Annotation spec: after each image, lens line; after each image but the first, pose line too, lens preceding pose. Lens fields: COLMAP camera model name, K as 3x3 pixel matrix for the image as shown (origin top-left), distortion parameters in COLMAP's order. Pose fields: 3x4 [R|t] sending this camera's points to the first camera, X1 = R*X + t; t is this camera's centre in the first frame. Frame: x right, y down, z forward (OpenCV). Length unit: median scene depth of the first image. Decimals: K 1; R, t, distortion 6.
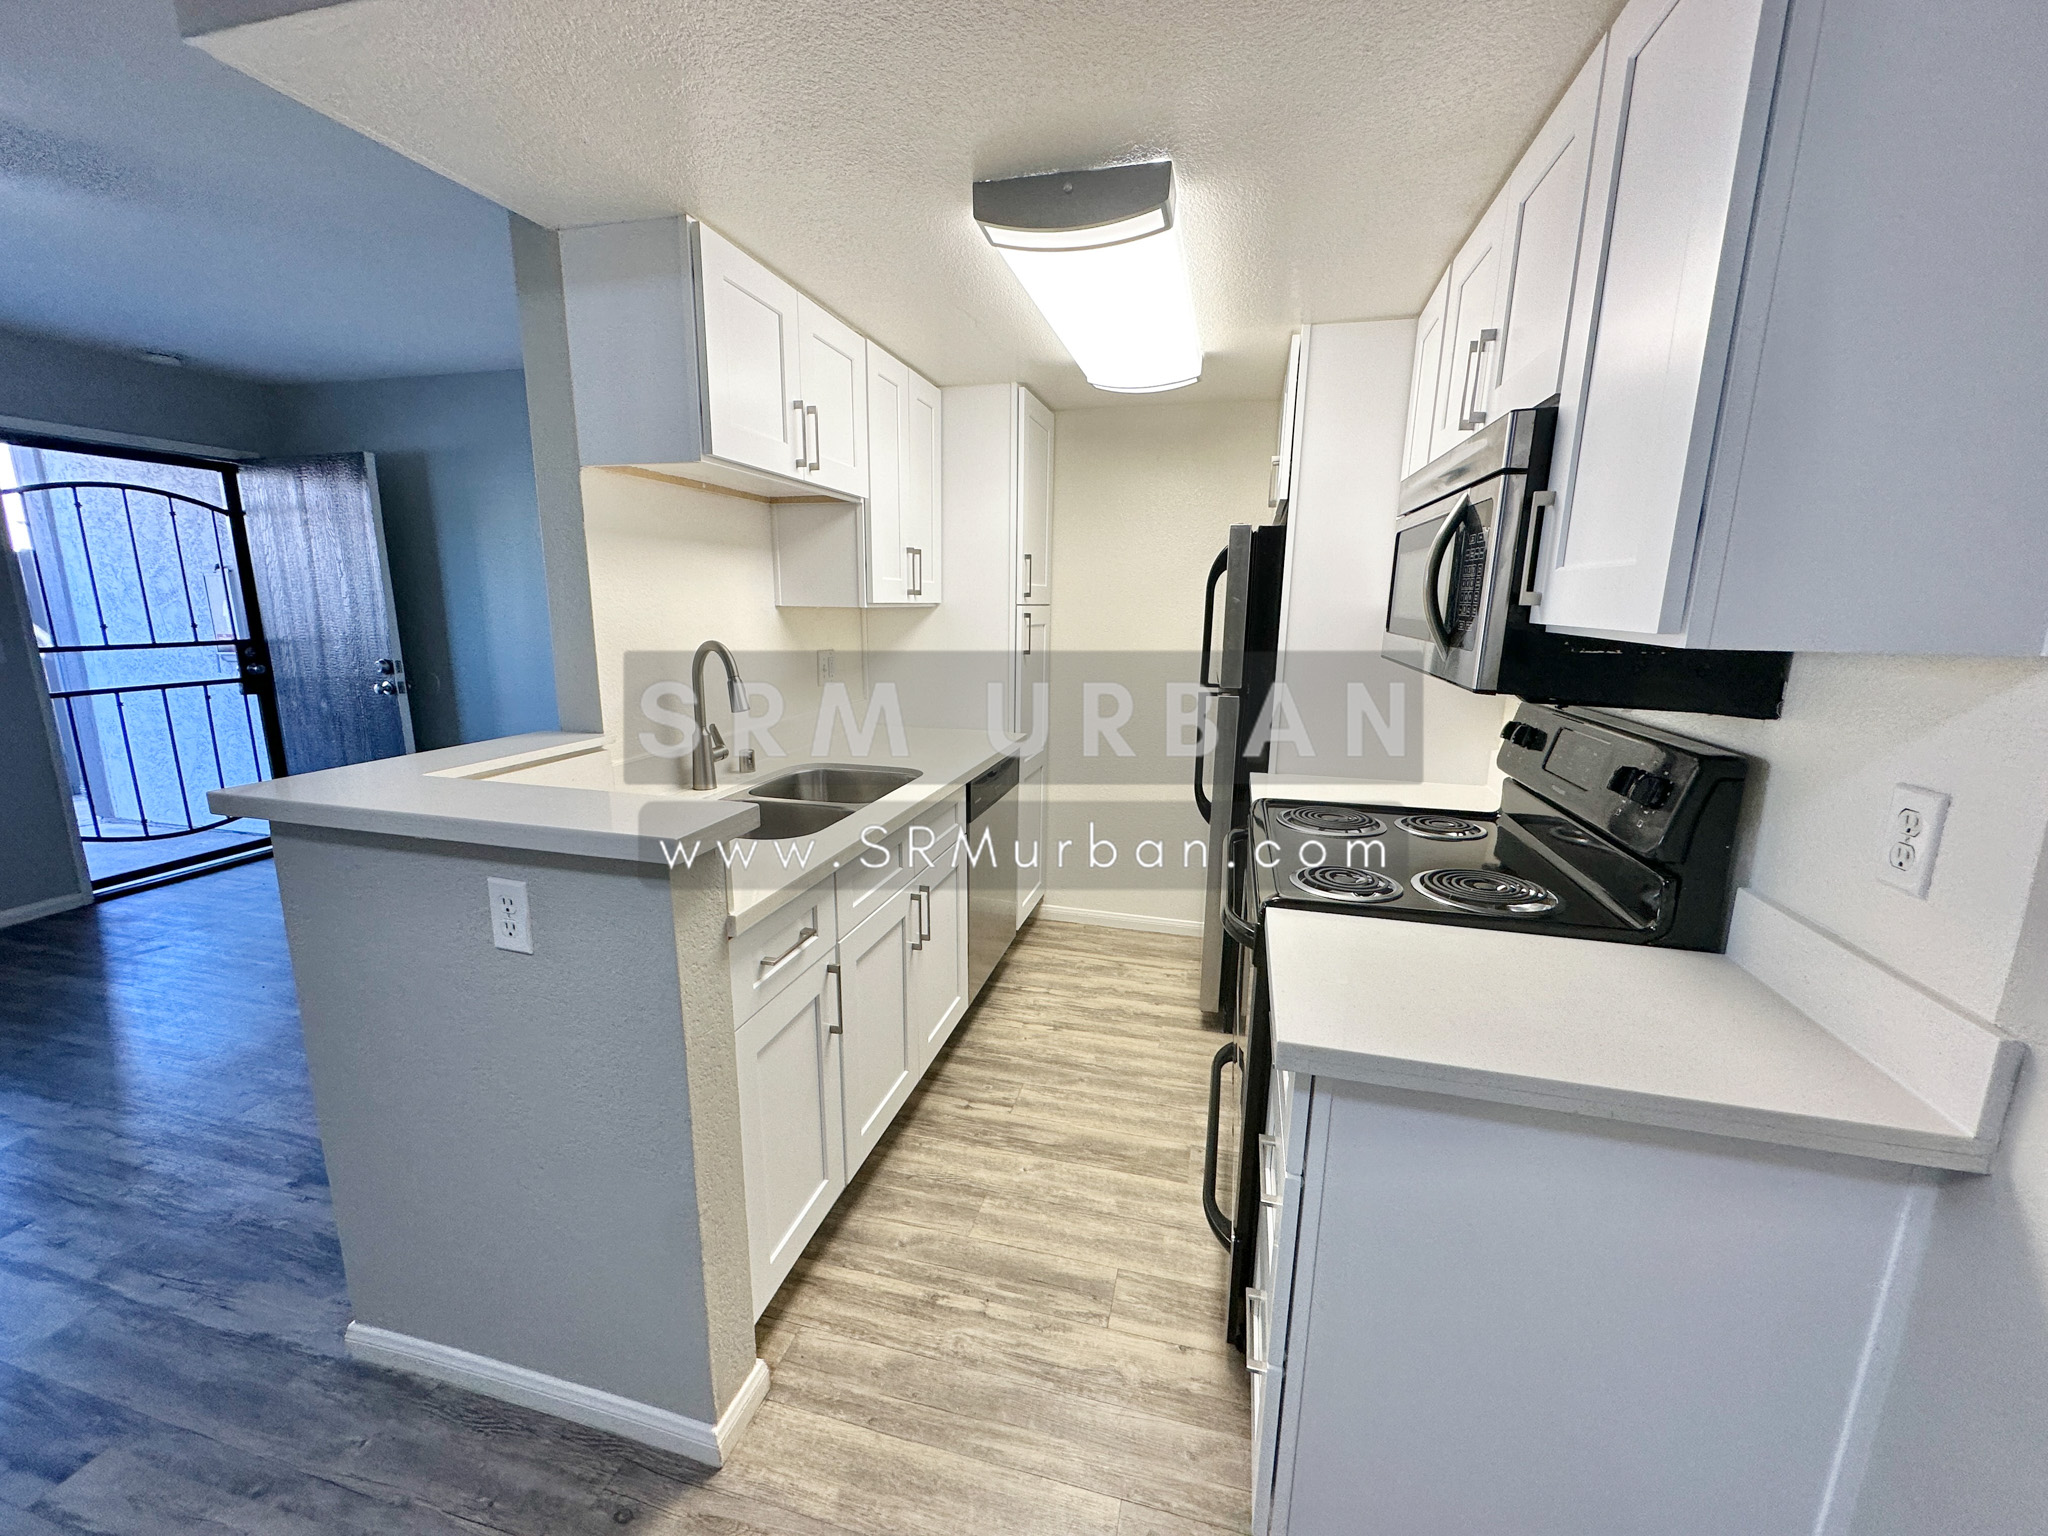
lens RADIAL K [[813.7, 0, 1023.8], [0, 813.7, 764.8], [0, 0, 1]] dist [-0.003252, 0.000843]
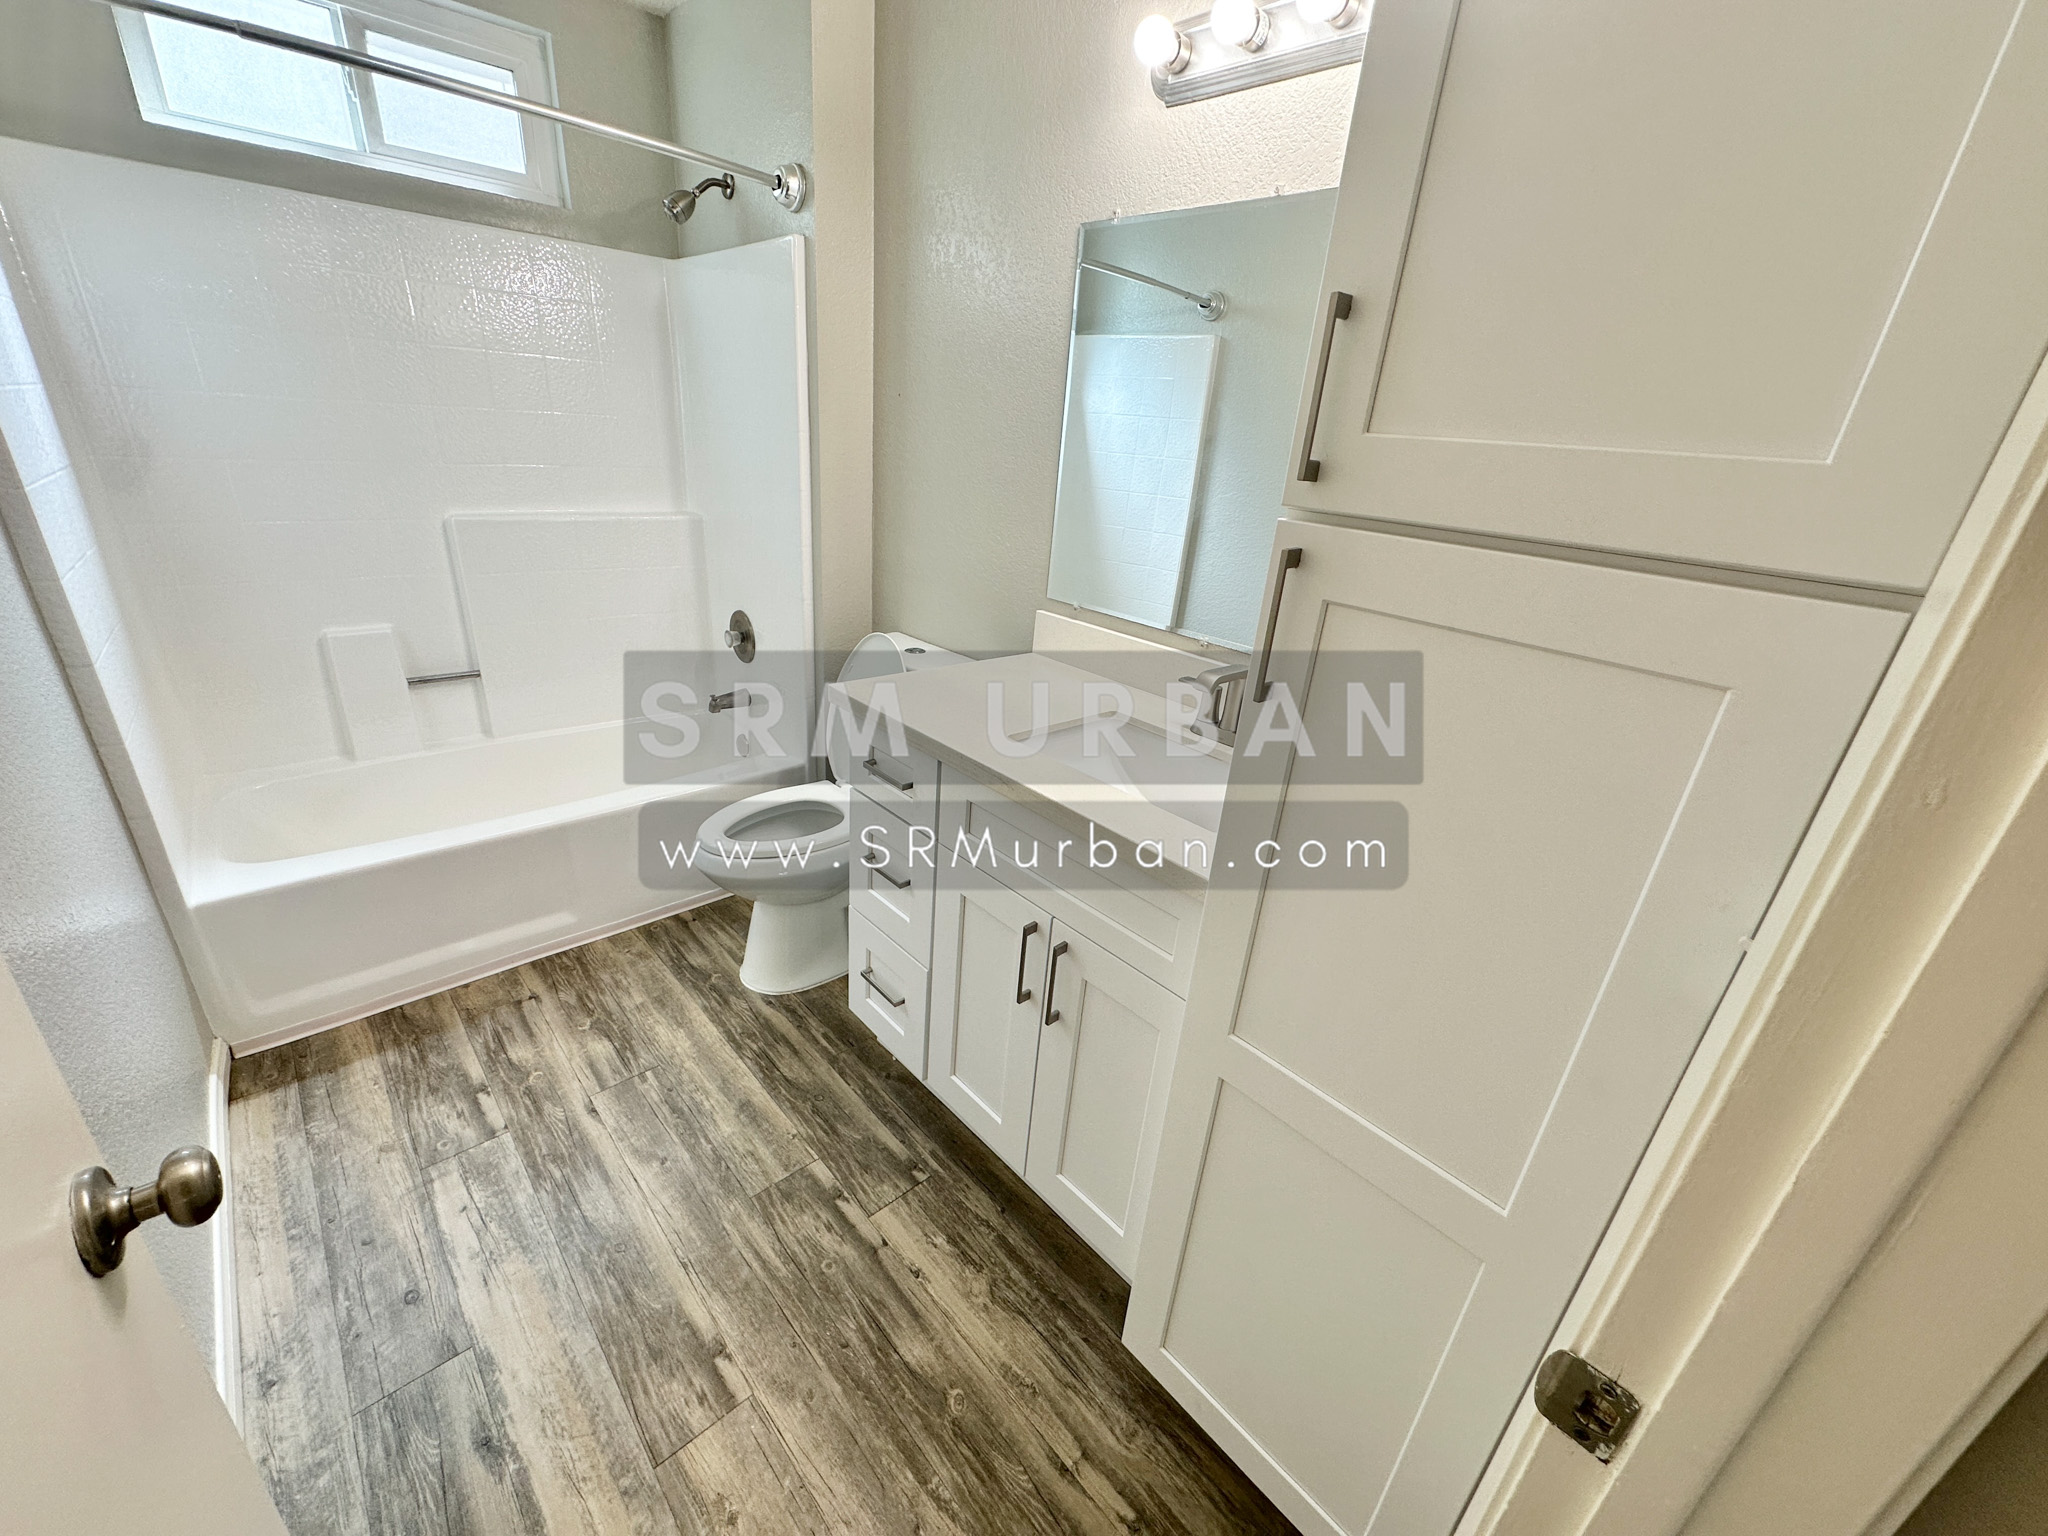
lens RADIAL K [[813.7, 0, 1026.4], [0, 813.7, 763.8], [0, 0, 1]] dist [-0.003252, 0.000843]
pose [[-0.839736, -0.277861, 0.466516, -0.147866], [0.023750, 0.839535, 0.542786, -0.226436], [-0.542476, 0.466876, -0.698389, 1.048035]]
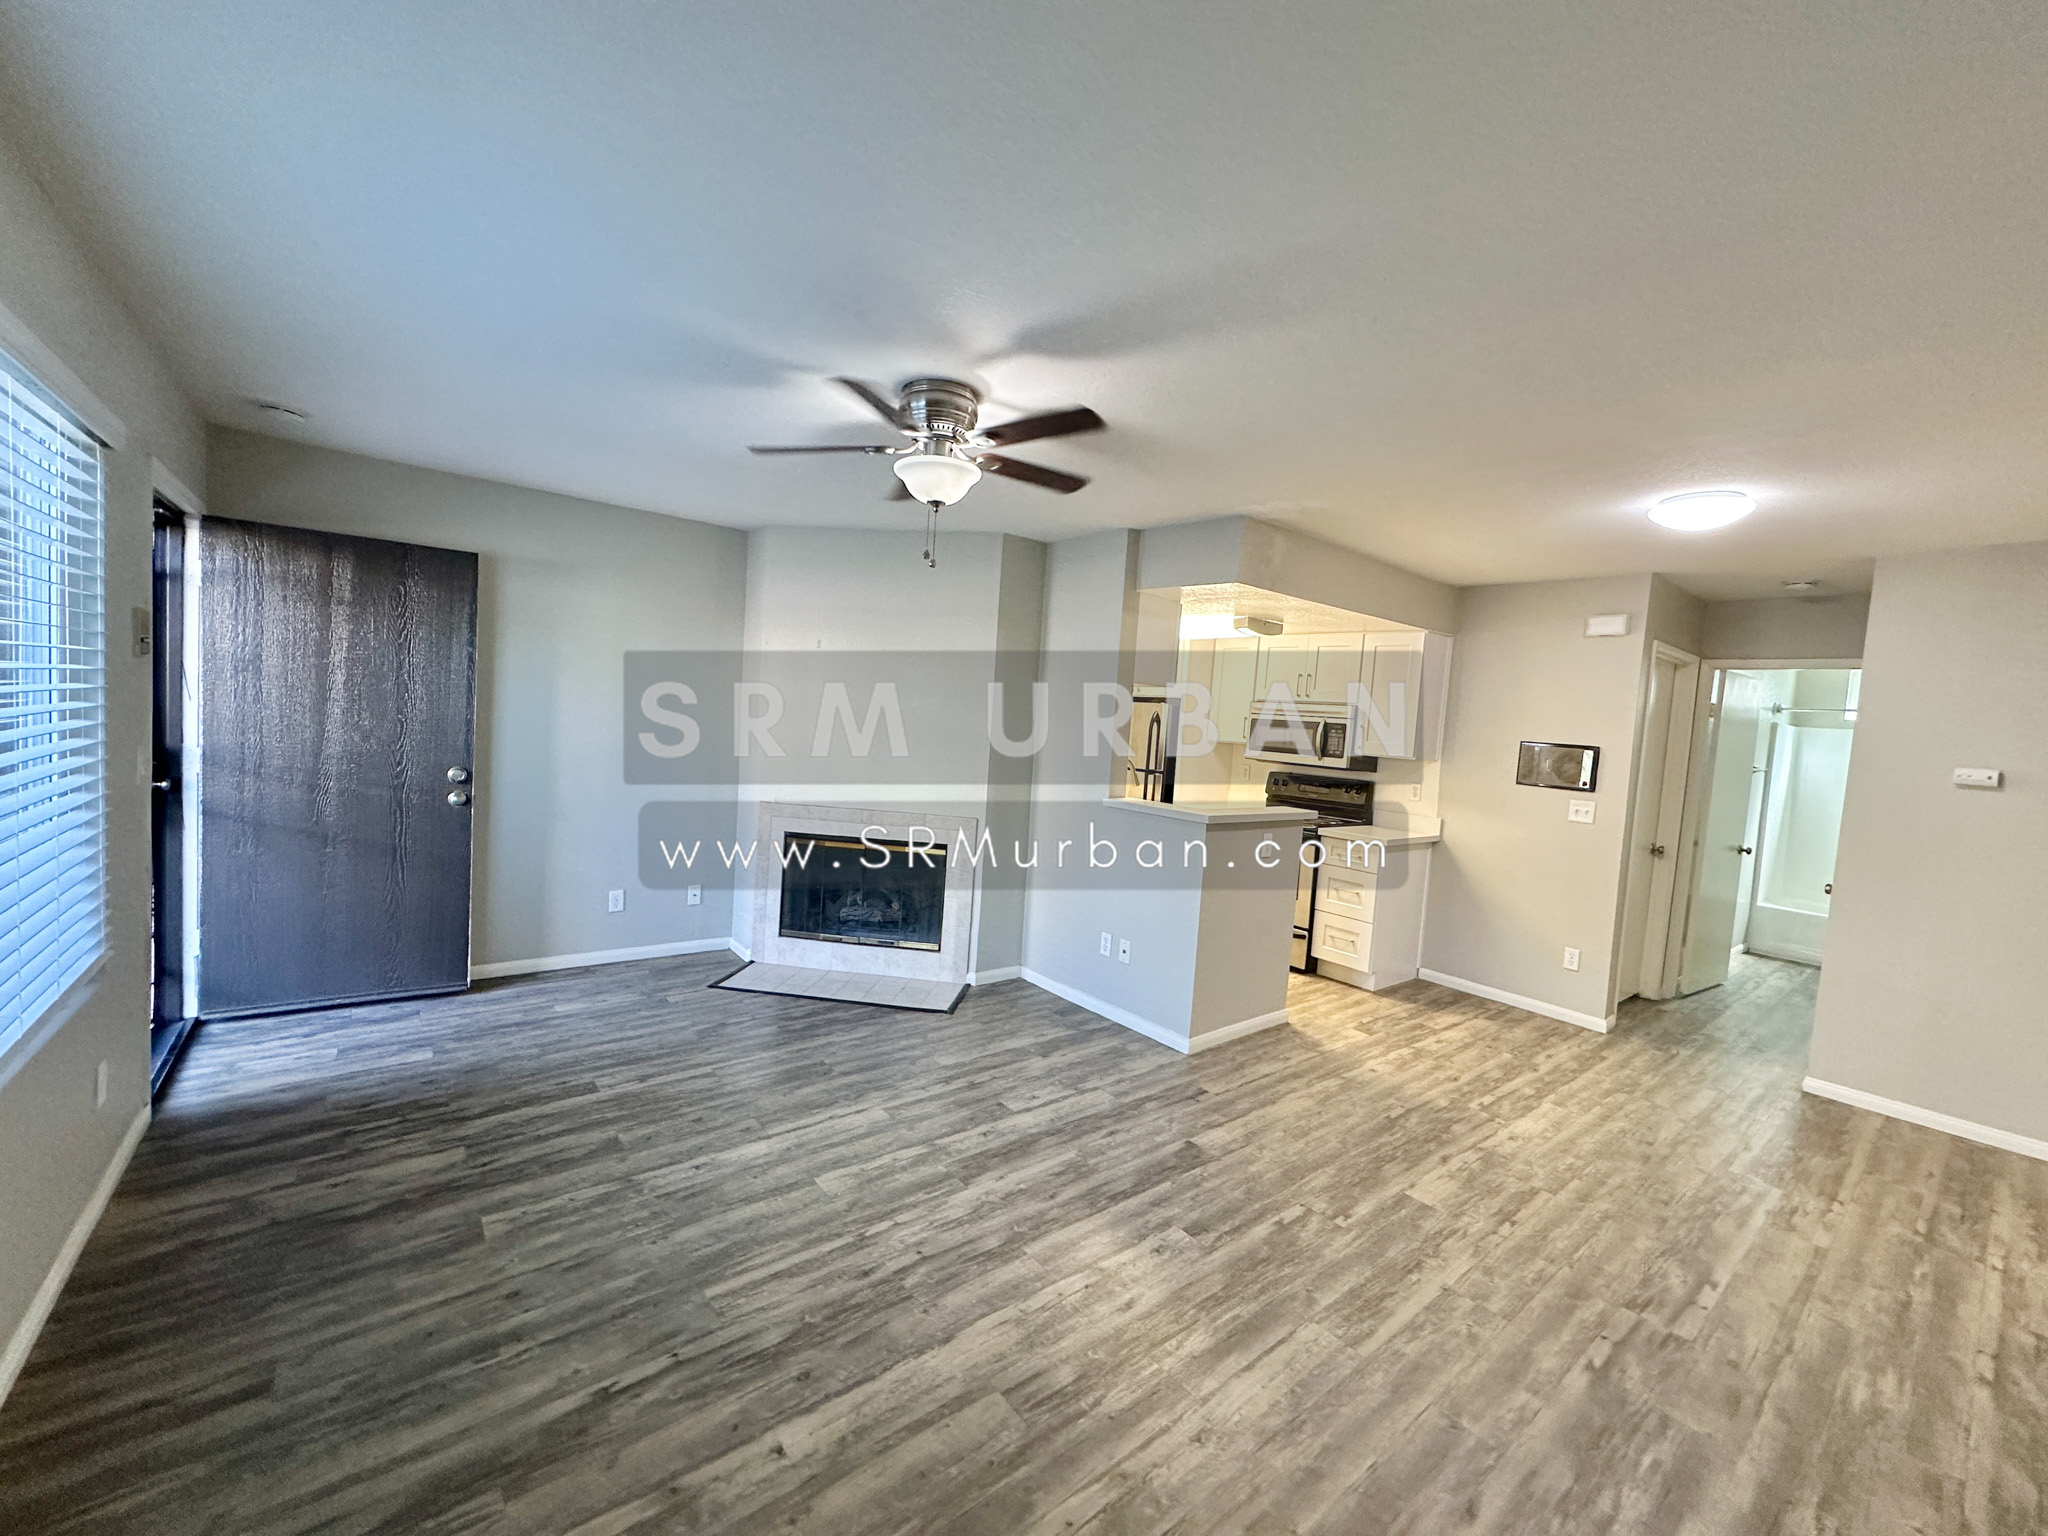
lens RADIAL K [[813.7, 0, 1019.9], [0, 813.7, 769.9], [0, 0, 1]] dist [-0.003252, 0.000843]
pose [[0.601667, -0.025196, 0.798350, -2.368413], [0.104291, 0.993424, -0.047245, -0.037749], [-0.791909, 0.111687, 0.600338, -0.114989]]
